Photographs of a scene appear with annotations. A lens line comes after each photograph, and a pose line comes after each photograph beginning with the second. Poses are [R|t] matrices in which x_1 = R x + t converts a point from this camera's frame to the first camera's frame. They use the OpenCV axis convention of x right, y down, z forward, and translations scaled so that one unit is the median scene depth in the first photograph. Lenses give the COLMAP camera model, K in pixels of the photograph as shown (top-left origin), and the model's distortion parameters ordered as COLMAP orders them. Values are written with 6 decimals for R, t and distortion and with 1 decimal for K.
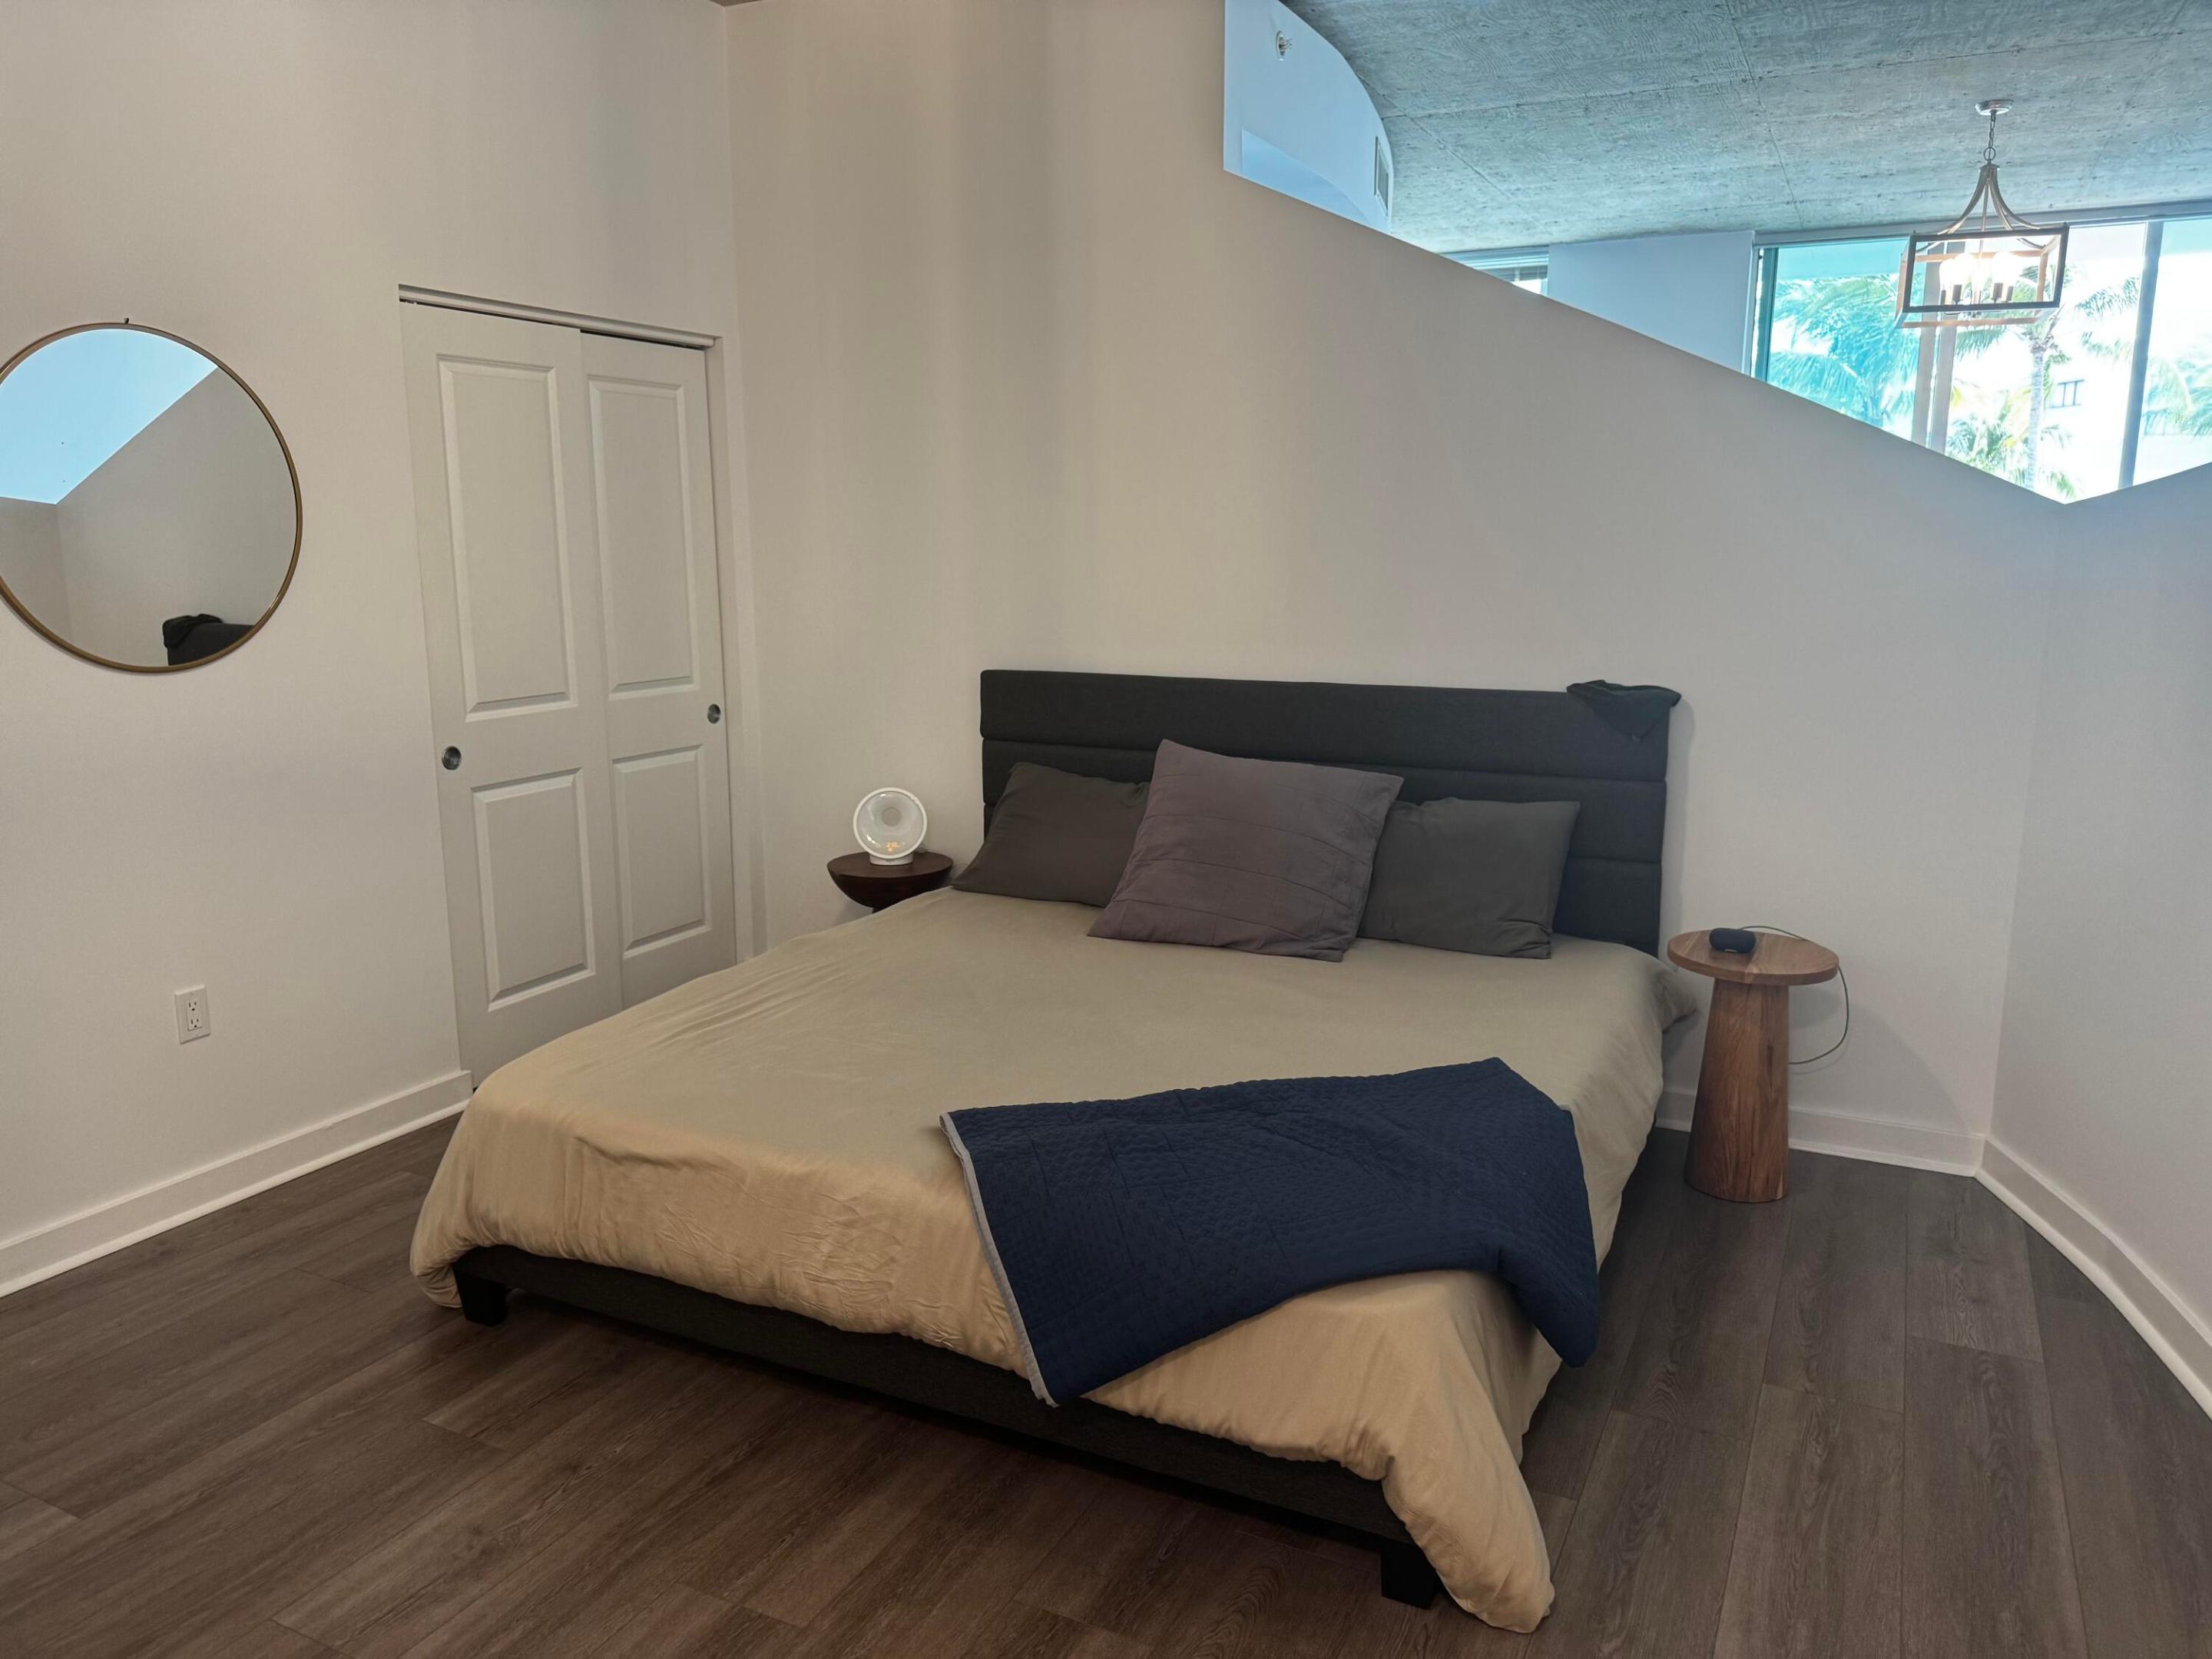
lens RADIAL K [[1561.4, 0, 1127.3], [0, 1561.4, 846.0], [0, 0, 1]] dist [0.058230, -0.068443]
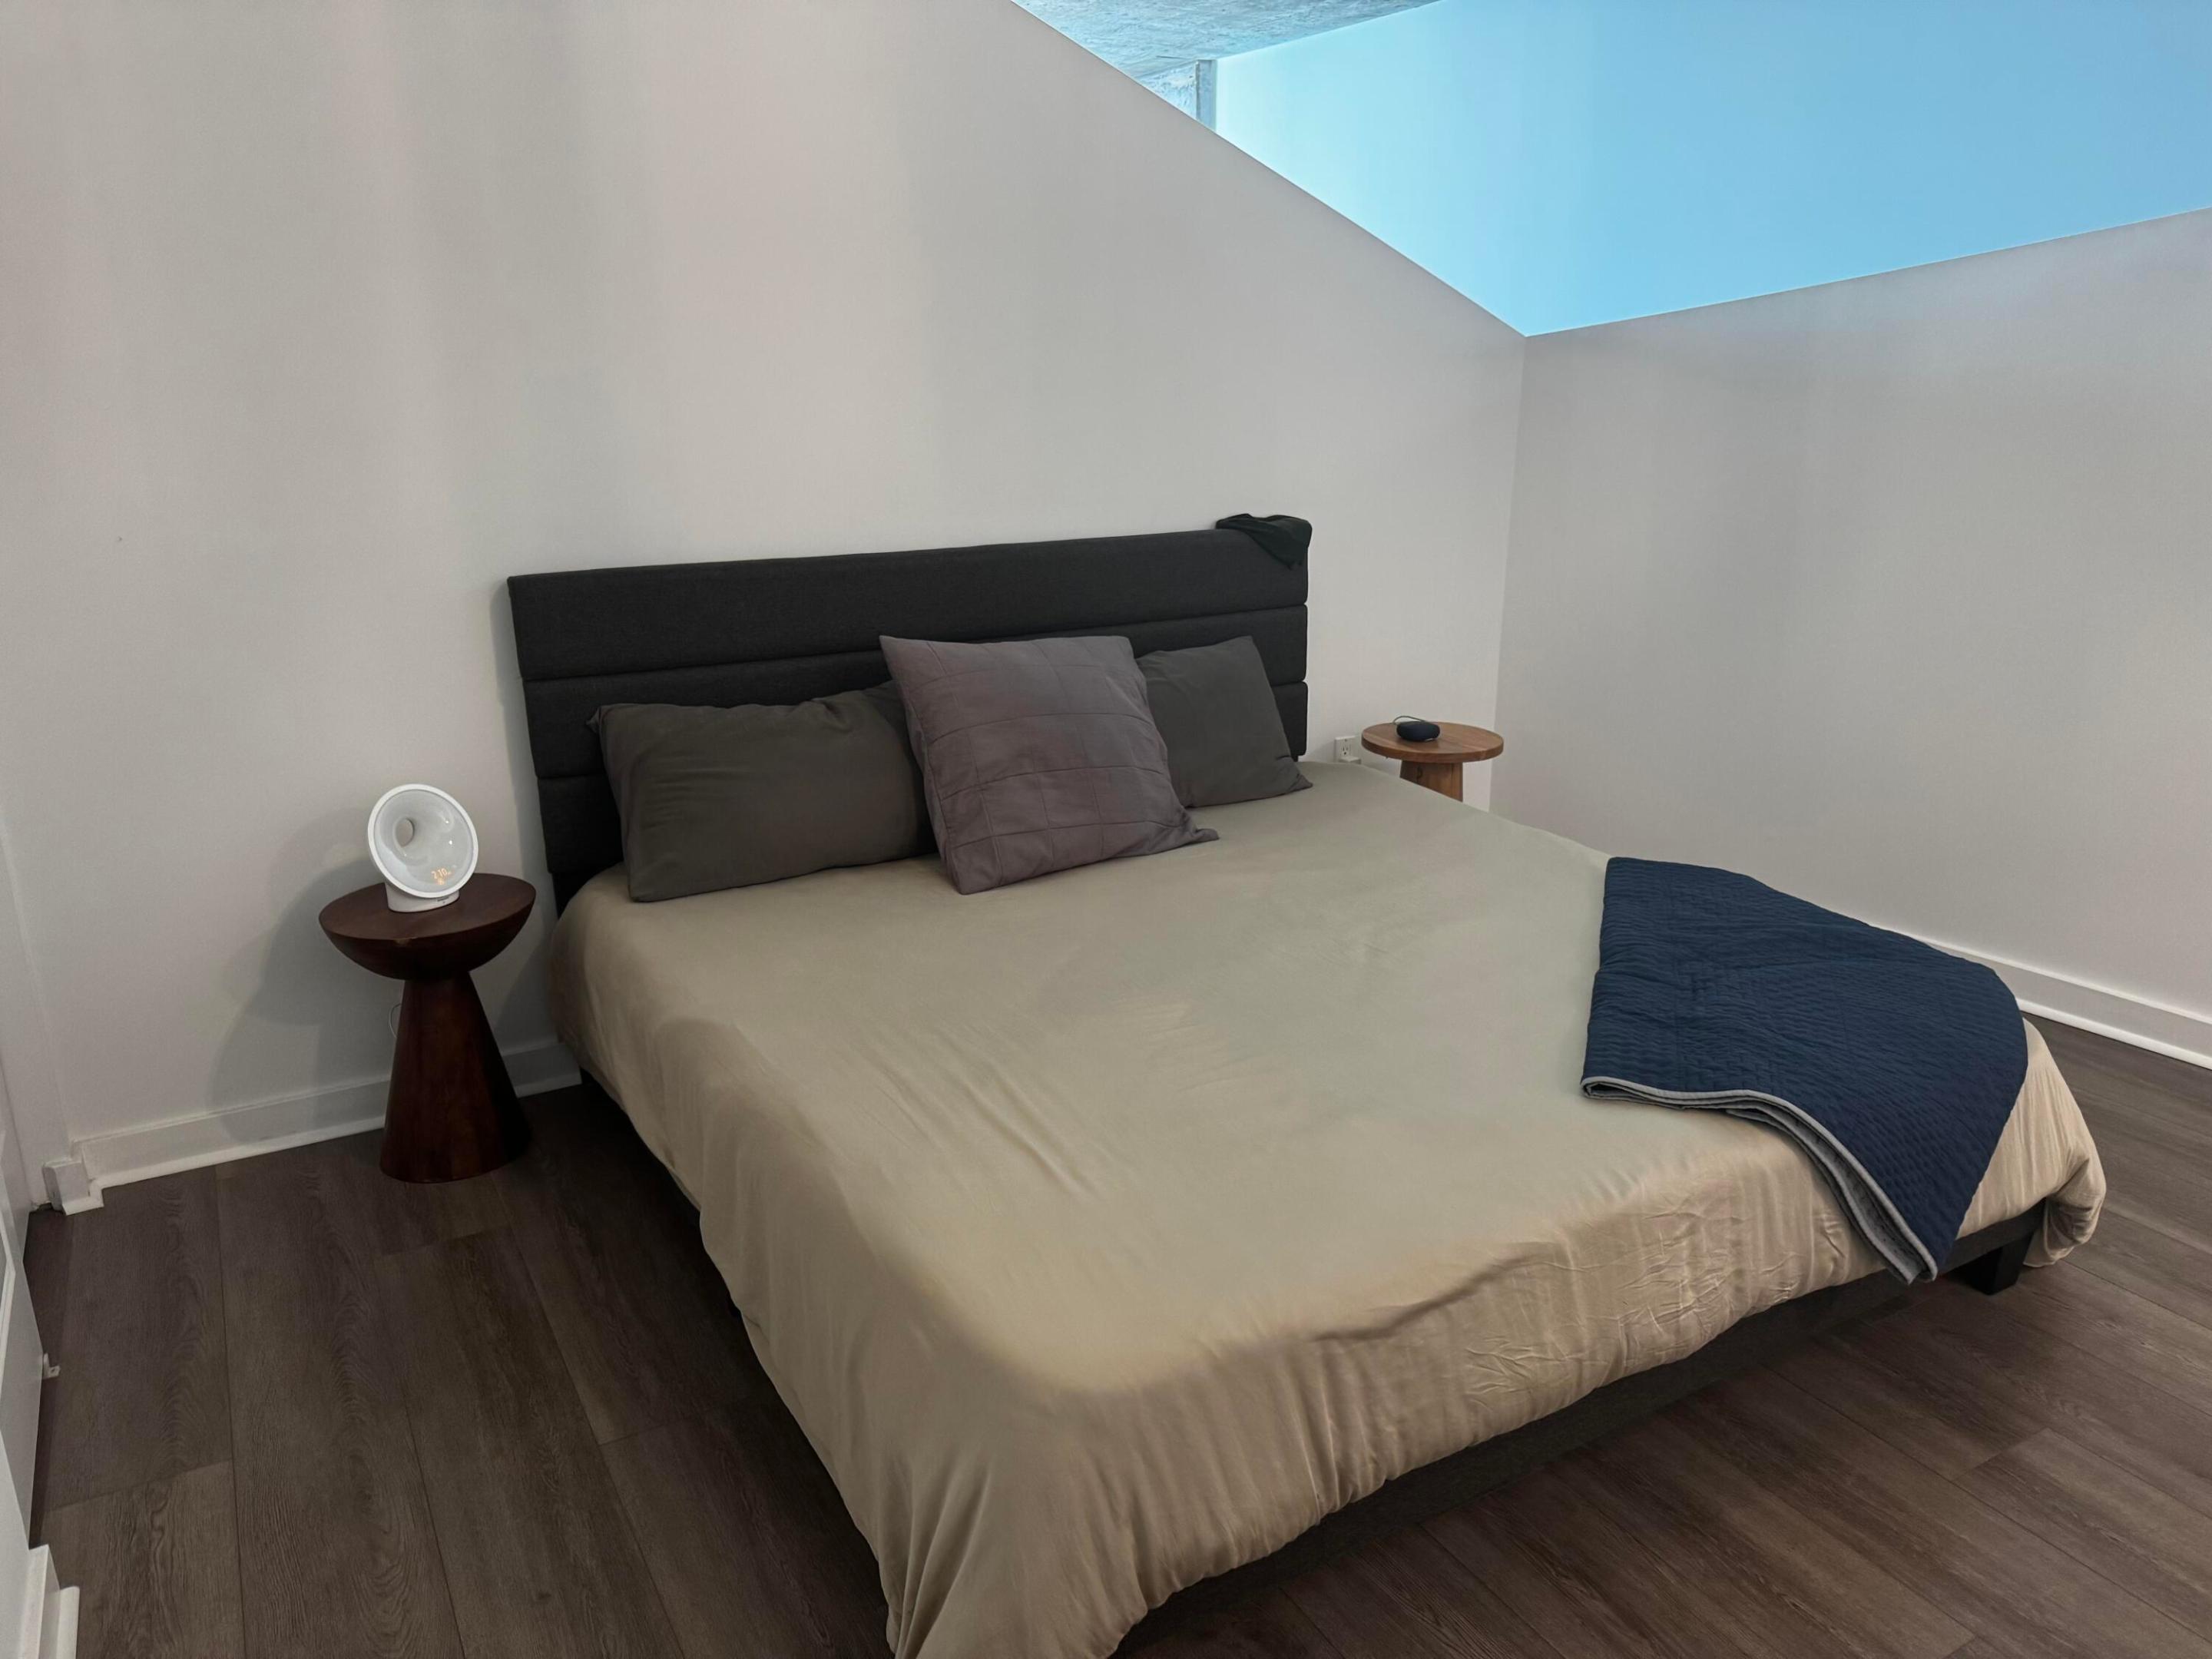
lens RADIAL K [[1561.4, 0, 1104.0], [0, 1561.4, 816.5], [0, 0, 1]] dist [0.058230, -0.068443]
pose [[0.552007, -0.233413, 0.800504, -0.613570], [0.168962, 0.971417, 0.166737, -0.100310], [-0.816542, 0.043215, 0.575667, 0.498189]]
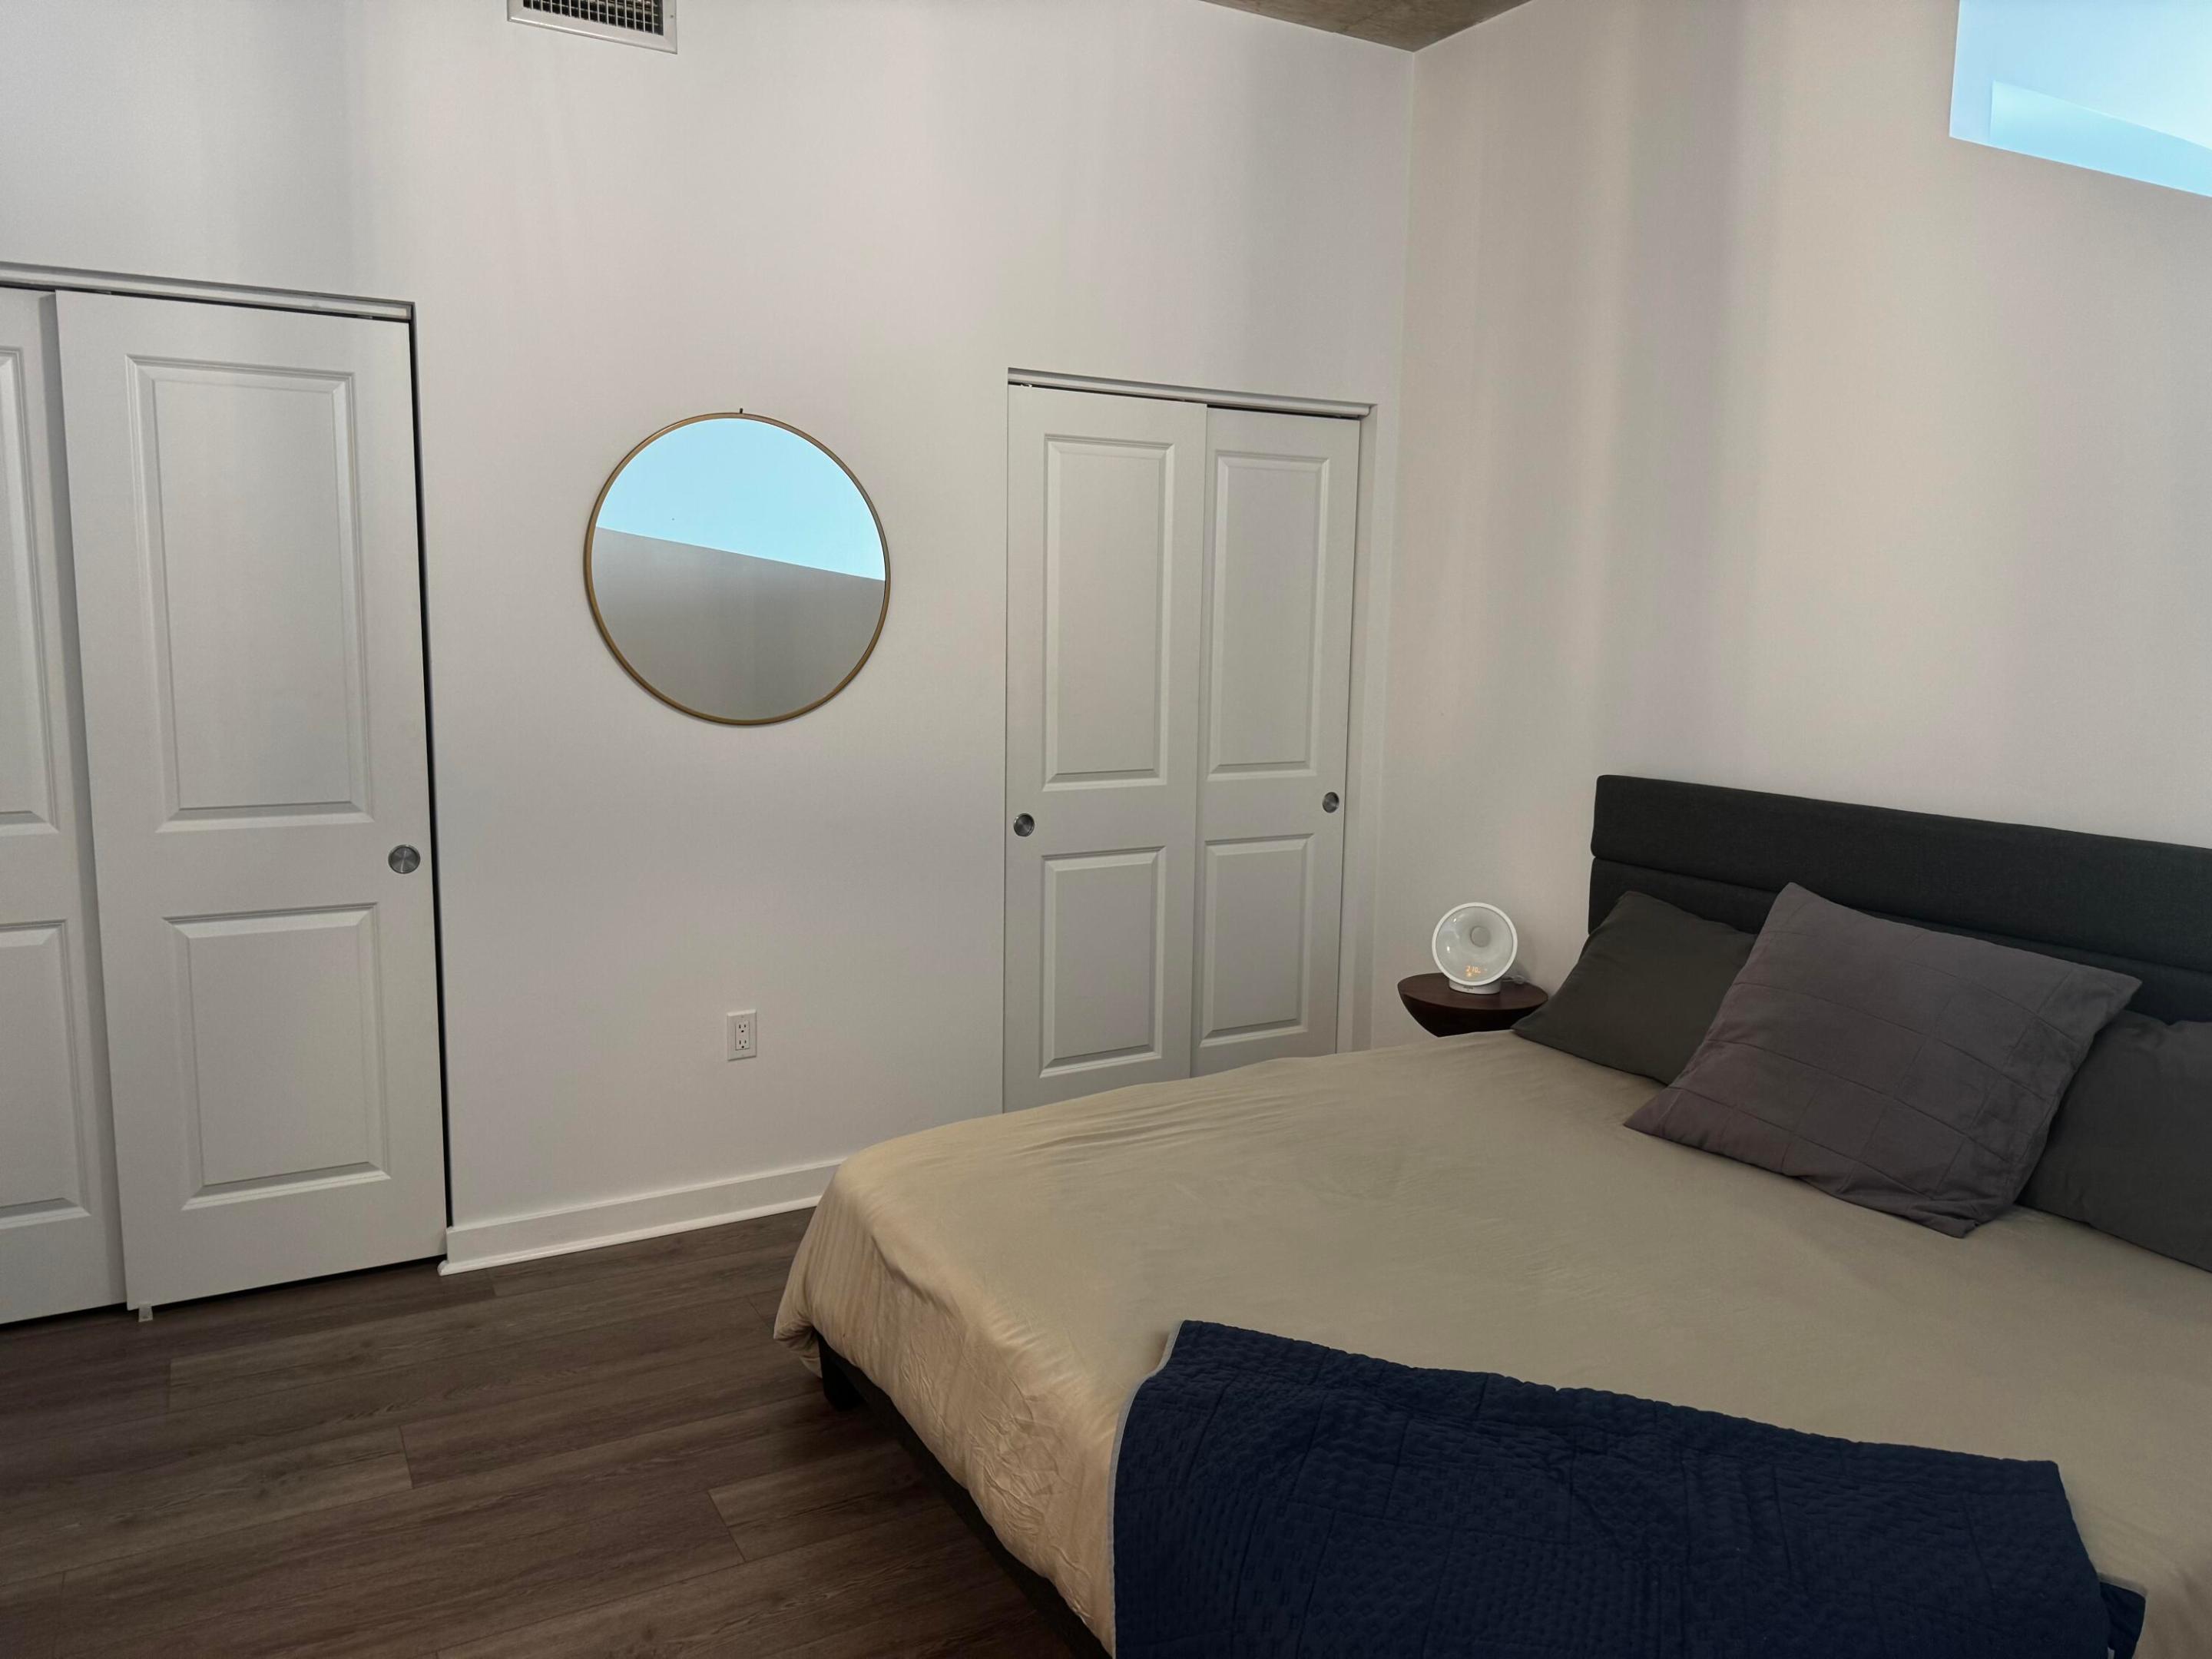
lens RADIAL K [[1561.4, 0, 1113.5], [0, 1561.4, 823.5], [0, 0, 1]] dist [0.058230, -0.068443]
pose [[0.826310, 0.089709, -0.556025, 0.189594], [-0.127508, 0.991398, -0.029539, -0.035698], [0.548592, 0.095306, 0.830640, 0.199923]]
